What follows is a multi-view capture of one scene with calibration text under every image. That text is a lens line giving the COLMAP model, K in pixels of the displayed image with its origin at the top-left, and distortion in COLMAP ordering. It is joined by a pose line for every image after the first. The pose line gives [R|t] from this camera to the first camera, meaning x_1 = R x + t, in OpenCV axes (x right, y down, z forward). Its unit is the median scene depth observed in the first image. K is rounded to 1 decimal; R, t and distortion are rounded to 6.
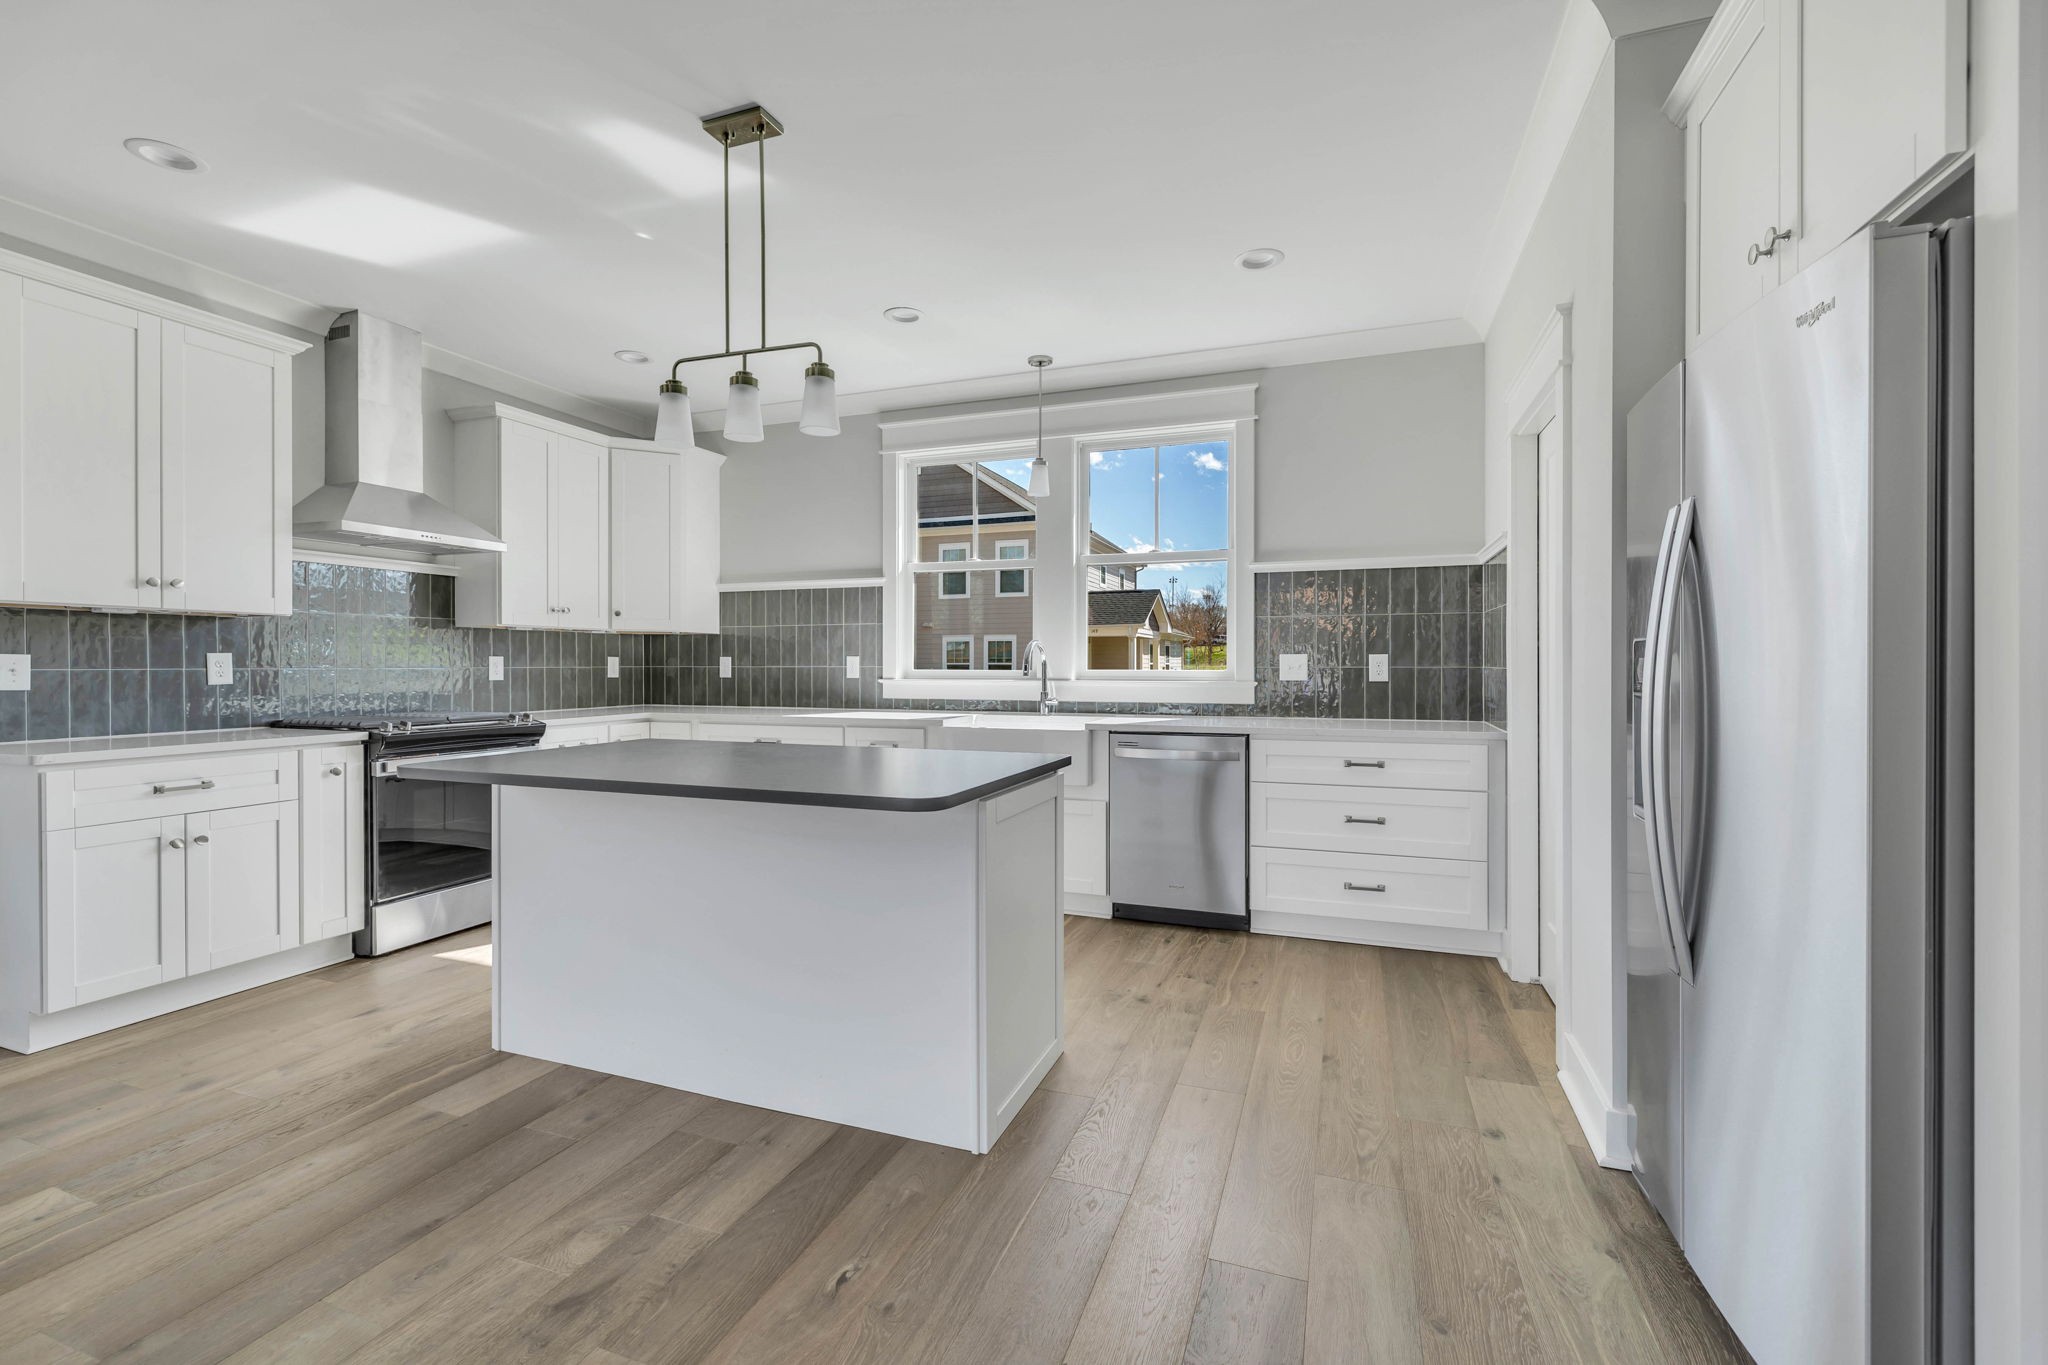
lens RADIAL K [[875.4, 0, 1002.9], [0, 875.4, 668.2], [0, 0, 1]] dist [0.004634, -0.000266]
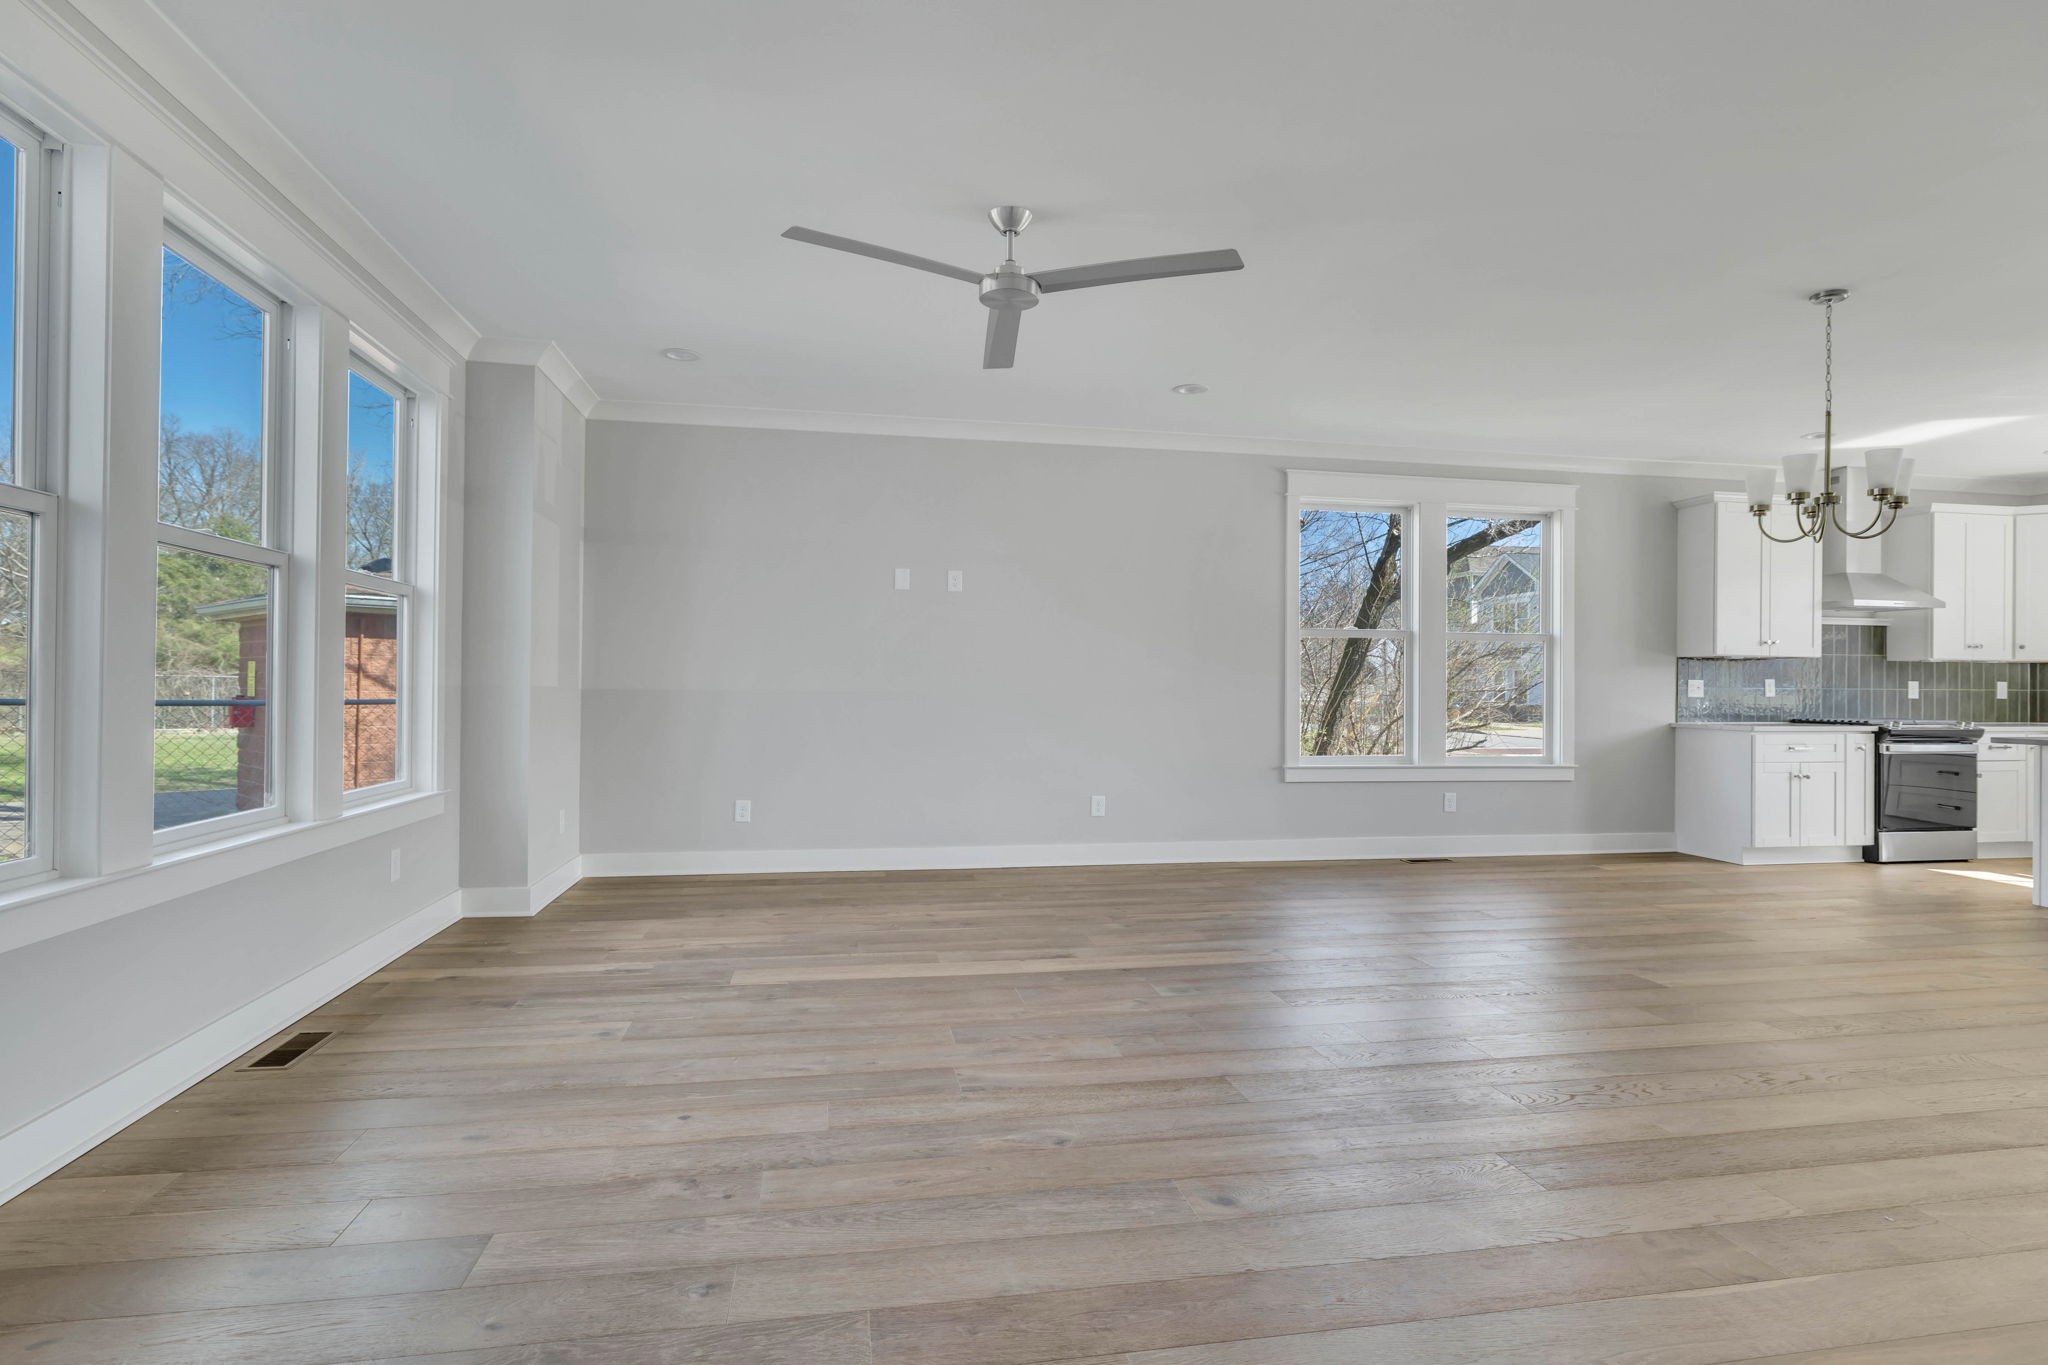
lens RADIAL K [[1011.7, 0, 1016.3], [0, 1011.7, 680.1], [0, 0, 1]] dist [-0.006791, 0.000307]
pose [[0.513450, -0.001101, -0.858119, 0.069965], [-0.011941, 0.999893, -0.008427, 0.018231], [0.858037, 0.014574, 0.513382, -1.252014]]
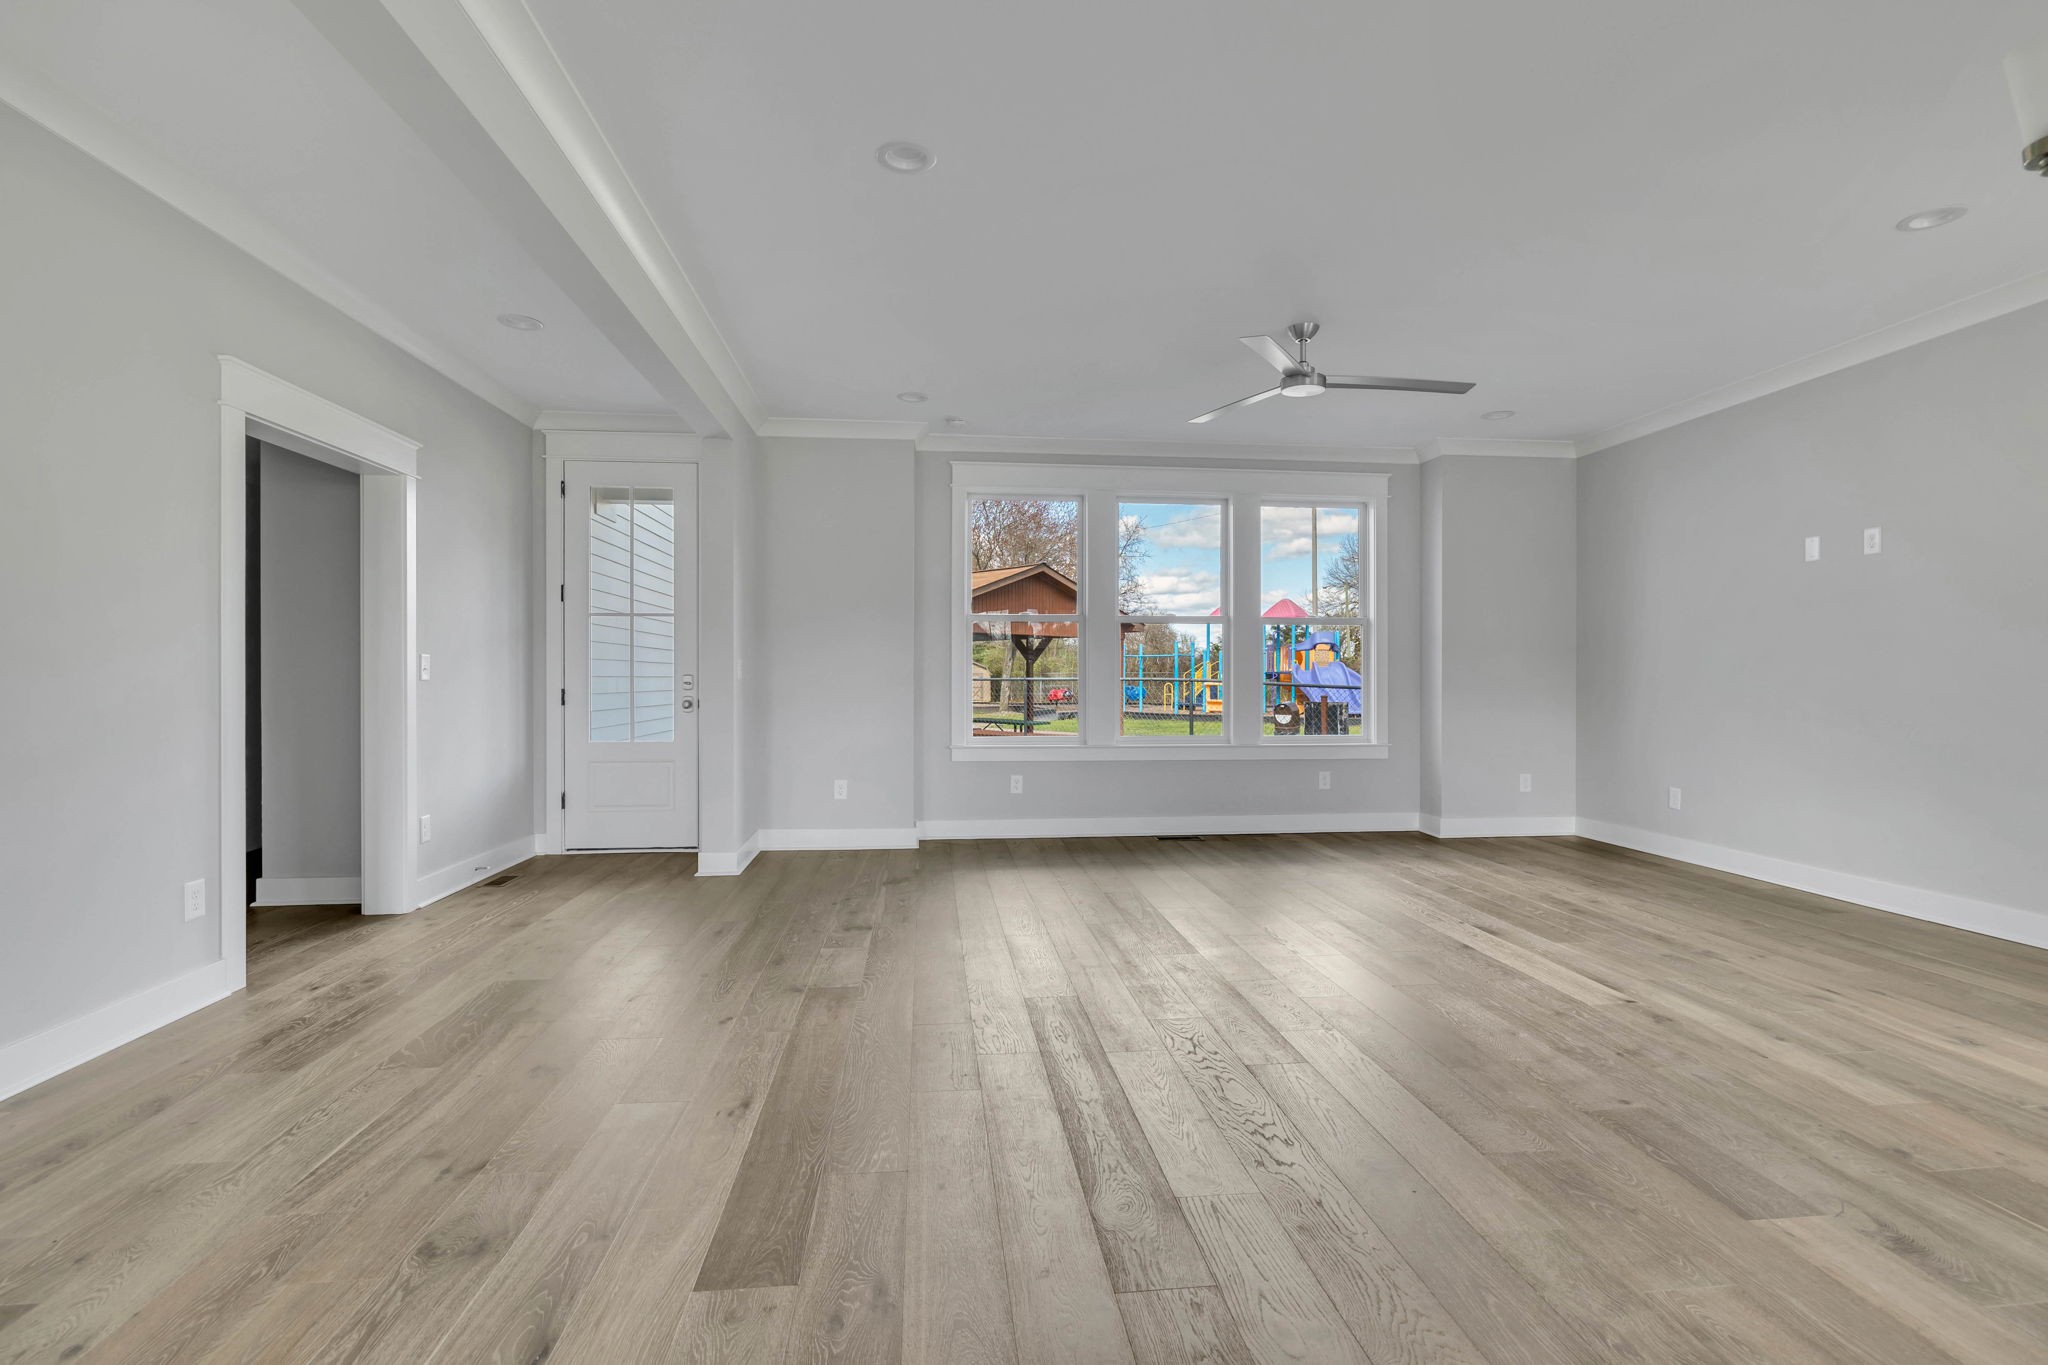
lens RADIAL K [[954.7, 0, 1020.8], [0, 954.7, 680.2], [0, 0, 1]] dist [-0.009557, 0.000065]
pose [[-0.893270, 0.002501, -0.449514, 0.115278], [0.000018, 0.999985, 0.005529, 0.015182], [0.449520, 0.004931, -0.893256, 0.112608]]
